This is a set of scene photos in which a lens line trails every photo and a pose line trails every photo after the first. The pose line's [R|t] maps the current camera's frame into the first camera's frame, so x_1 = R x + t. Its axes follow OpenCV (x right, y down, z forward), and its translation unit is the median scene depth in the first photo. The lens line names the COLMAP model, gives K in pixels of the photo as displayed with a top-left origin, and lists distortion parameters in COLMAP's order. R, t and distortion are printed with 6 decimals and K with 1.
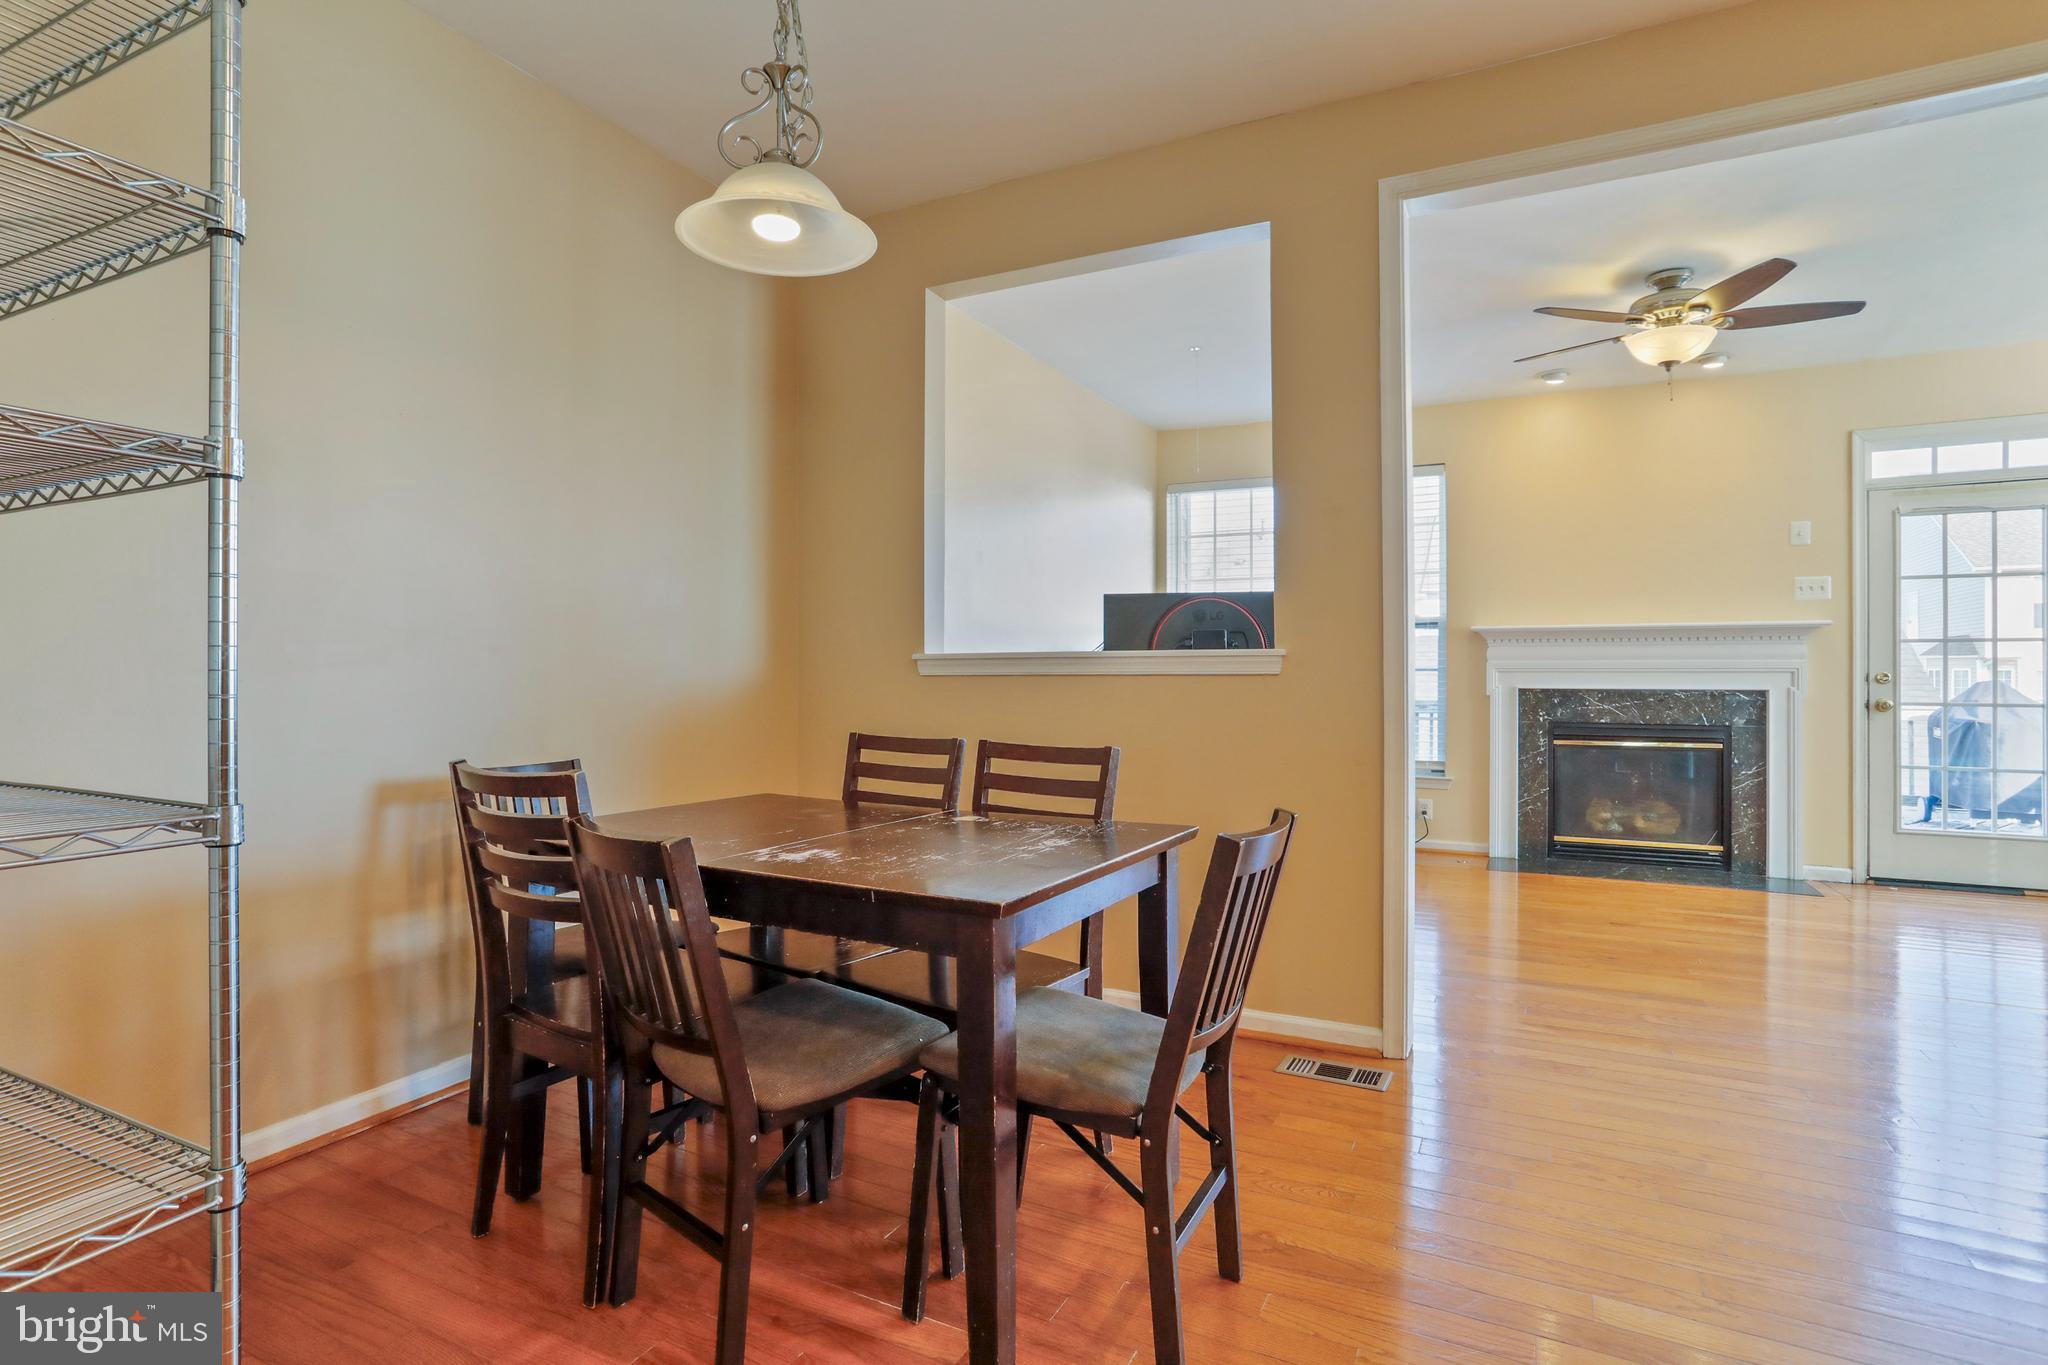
lens RADIAL K [[994.6, 0, 1010.9], [0, 994.6, 669.1], [0, 0, 1]] dist [-0.041178, 0.018253]
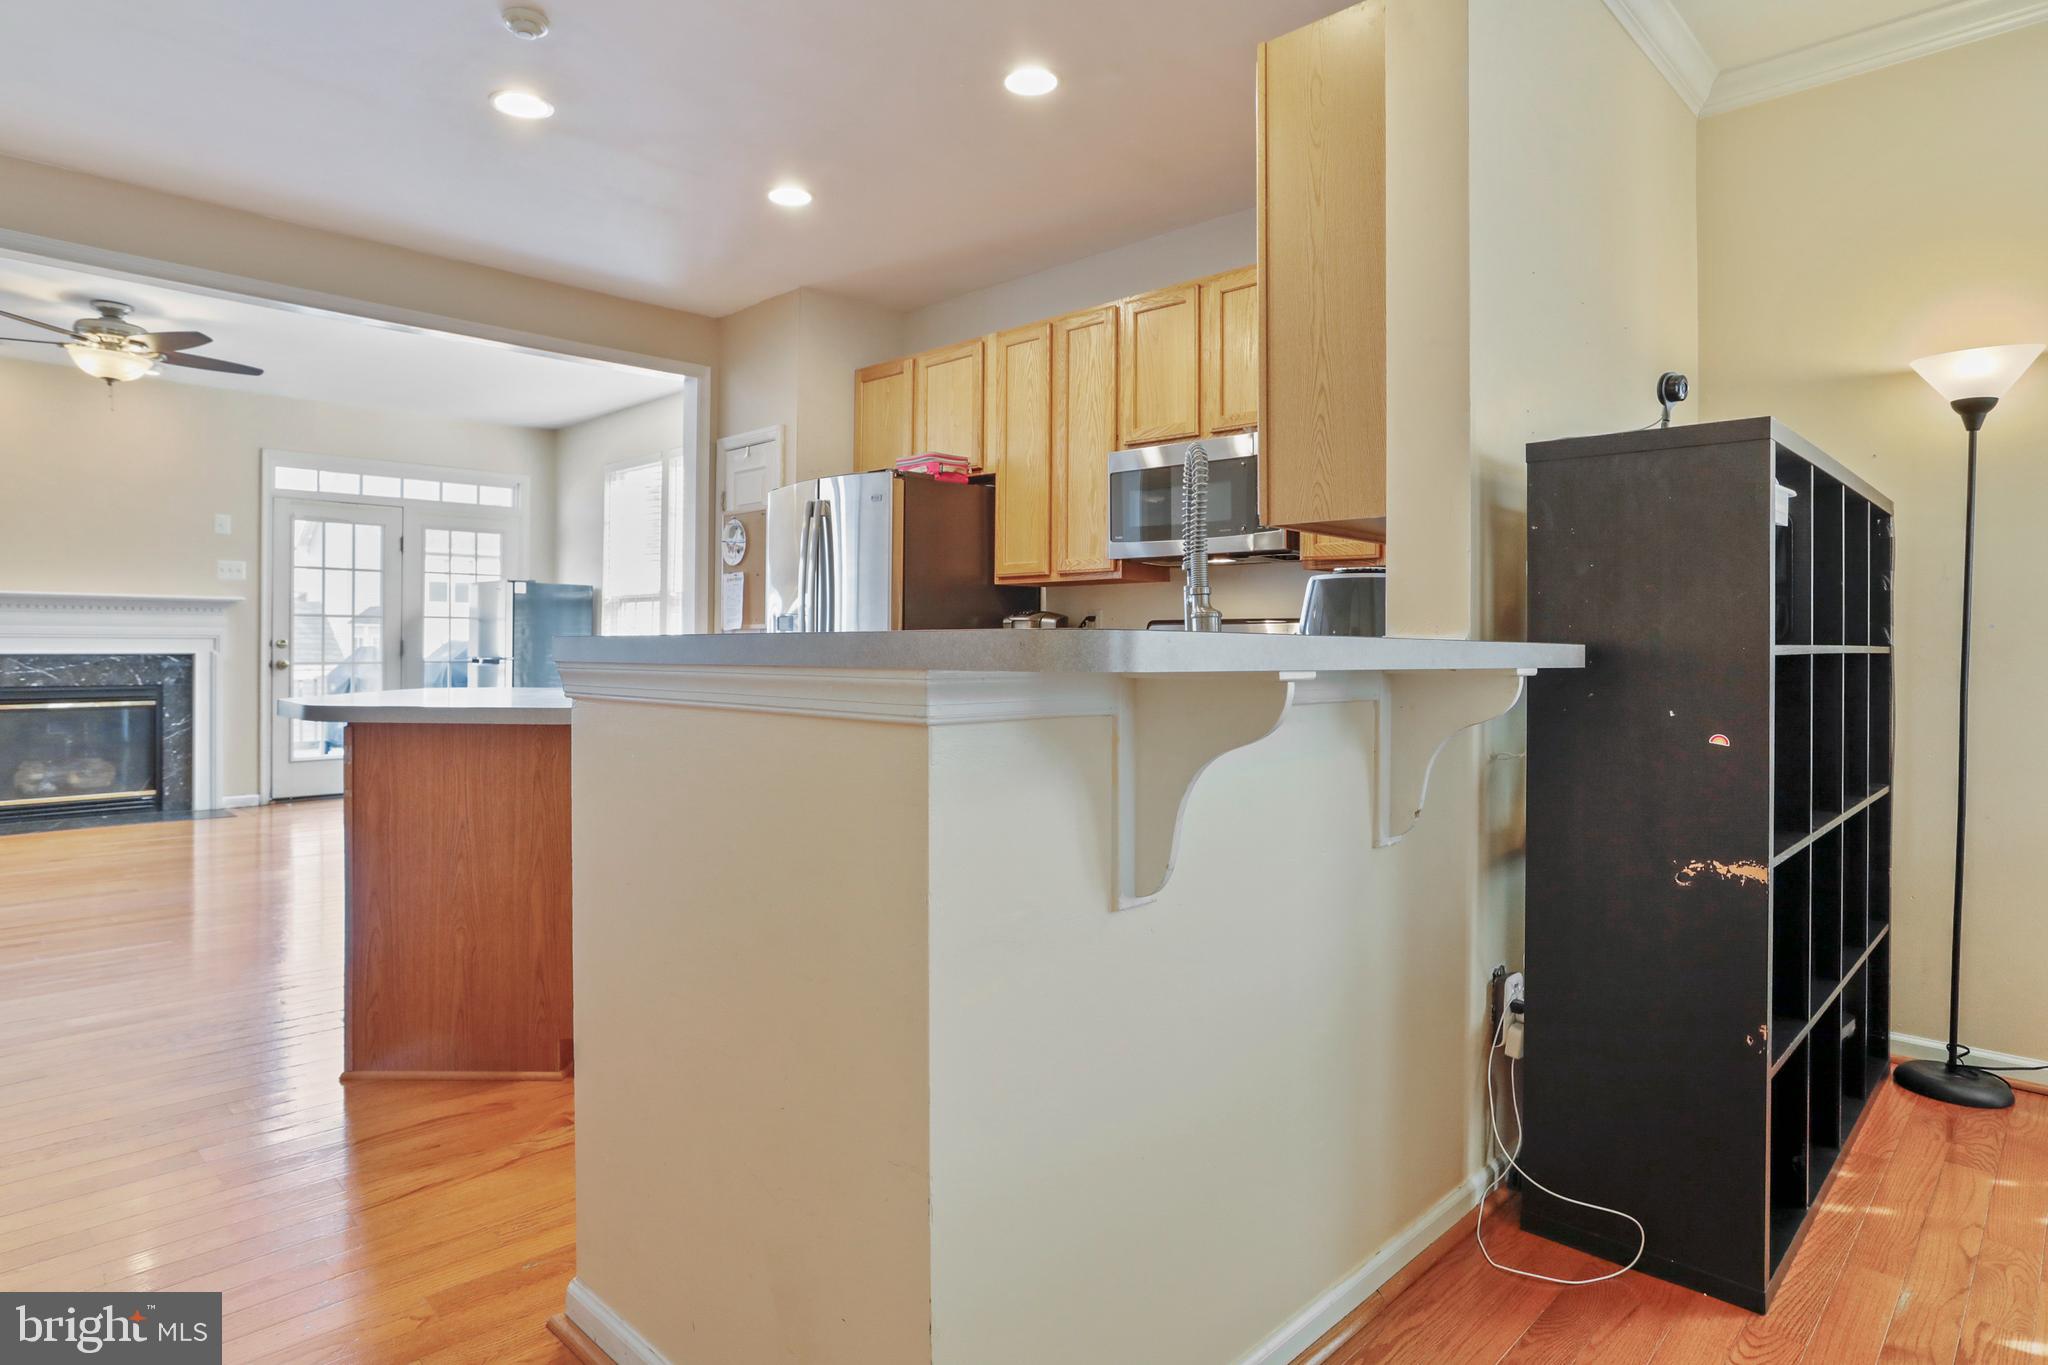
lens RADIAL K [[1133.6, 0, 1019.9], [0, 1133.6, 643.9], [0, 0, 1]] dist [-0.026839, 0.011311]
pose [[0.283184, 0.000248, 0.959065, -0.250602], [-0.006621, 0.999977, 0.001696, 0.000823], [-0.959043, -0.006831, 0.283179, -0.353298]]
